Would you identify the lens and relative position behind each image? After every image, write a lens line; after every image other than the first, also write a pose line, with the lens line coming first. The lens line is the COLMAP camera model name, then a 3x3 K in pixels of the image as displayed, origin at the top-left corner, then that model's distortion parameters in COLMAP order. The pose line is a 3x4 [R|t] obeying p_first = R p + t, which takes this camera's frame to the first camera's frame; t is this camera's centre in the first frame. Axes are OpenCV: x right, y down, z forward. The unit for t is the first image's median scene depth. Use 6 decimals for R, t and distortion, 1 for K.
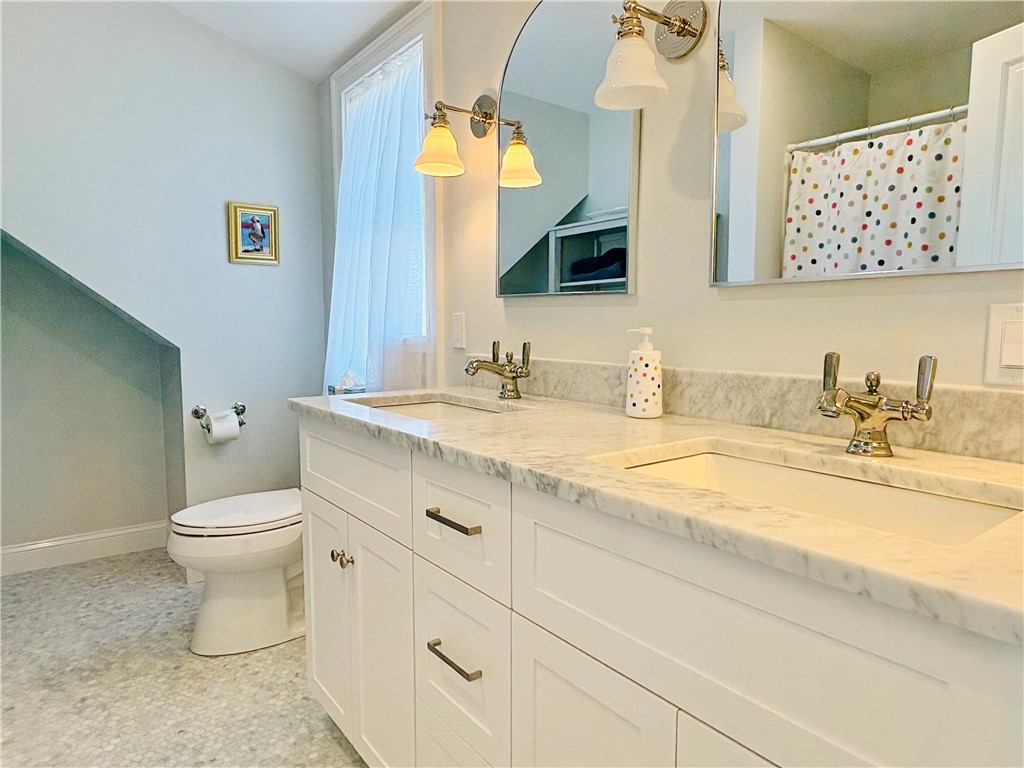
lens RADIAL K [[634.4, 0, 511.1], [0, 634.4, 384.4], [0, 0, 1]] dist [0.001402, -0.000417]
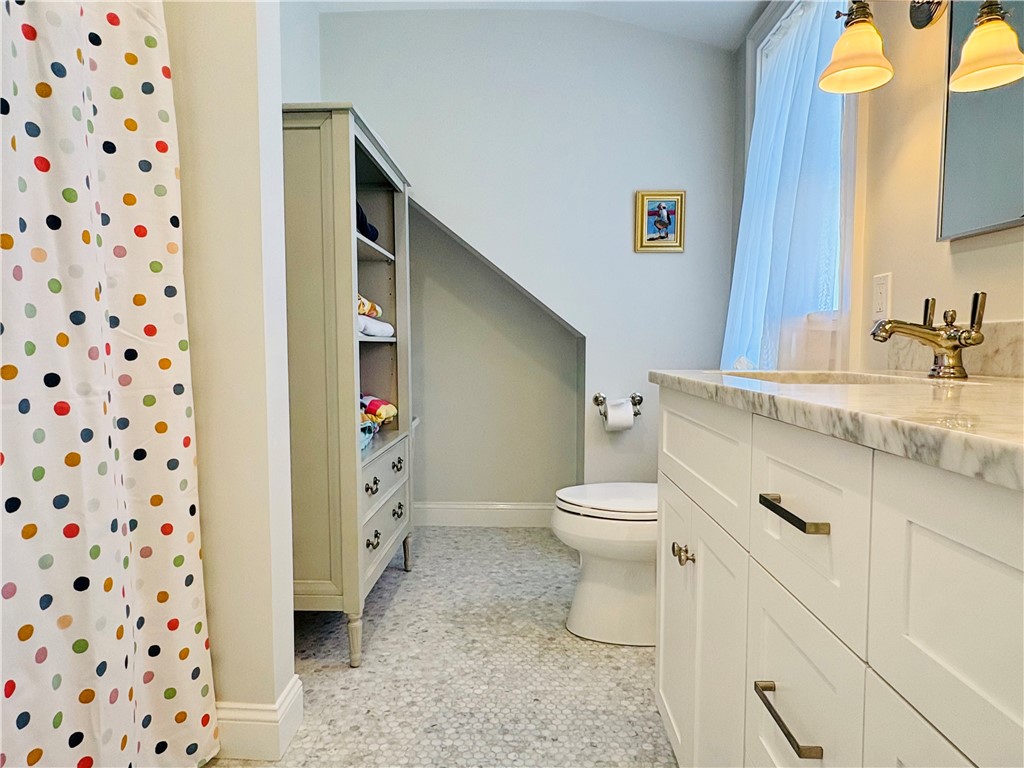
lens RADIAL K [[634.4, 0, 511.8], [0, 634.4, 385.7], [0, 0, 1]] dist [0.001402, -0.000417]
pose [[0.779249, 0.037094, -0.625616, 0.056387], [-0.057812, 0.998245, -0.012822, 0.061686], [0.624043, 0.046159, 0.780026, 0.159733]]
